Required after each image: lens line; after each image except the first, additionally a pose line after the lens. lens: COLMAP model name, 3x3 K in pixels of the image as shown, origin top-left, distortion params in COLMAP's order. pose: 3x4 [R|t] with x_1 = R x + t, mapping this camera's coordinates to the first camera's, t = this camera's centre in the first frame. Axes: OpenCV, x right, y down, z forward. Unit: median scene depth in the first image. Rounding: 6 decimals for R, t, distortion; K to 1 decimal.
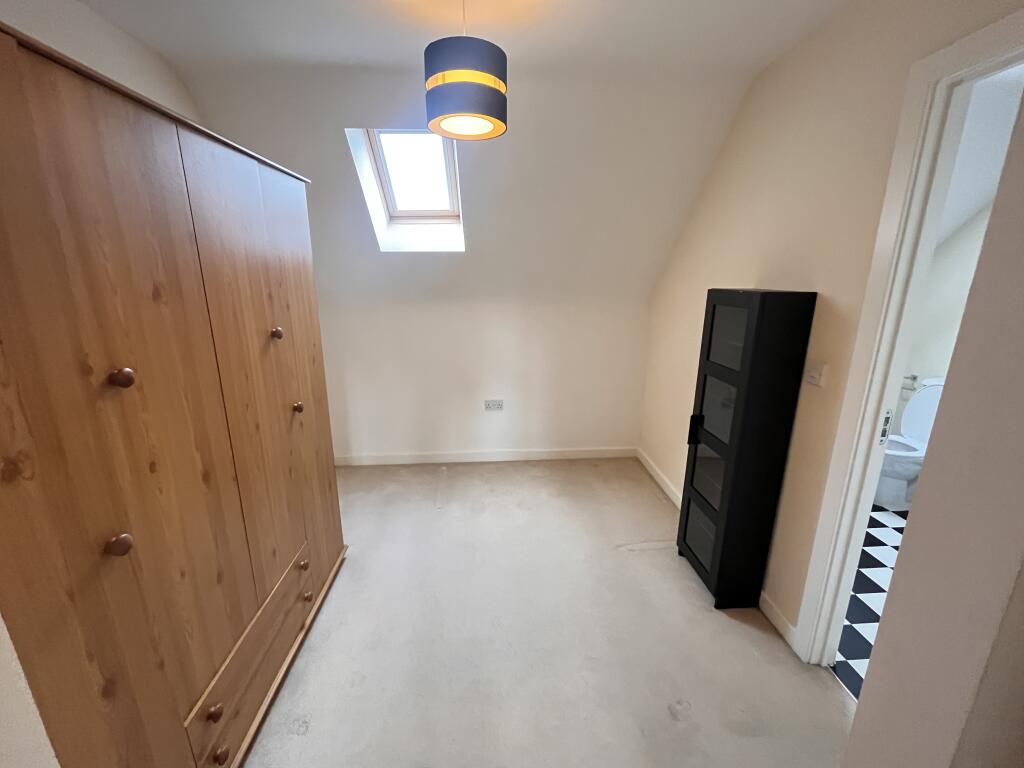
lens RADIAL K [[416.4, 0, 511.7], [0, 416.4, 383.2], [0, 0, 1]] dist [0.000473, 0.000037]
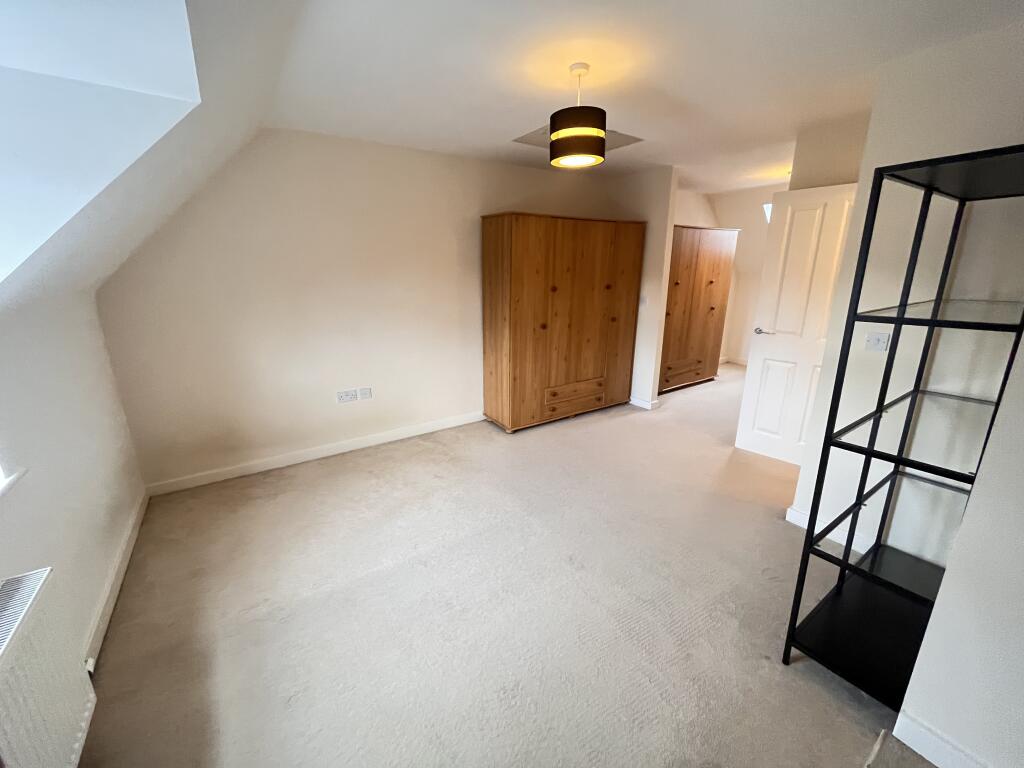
lens RADIAL K [[416.4, 0, 510.7], [0, 416.4, 382.0], [0, 0, 1]] dist [0.000473, 0.000037]
pose [[0.509323, 0.238321, -0.826918, 1.333451], [-0.225141, 0.964324, 0.139251, 0.473348], [0.830603, 0.115250, 0.544808, -1.753800]]
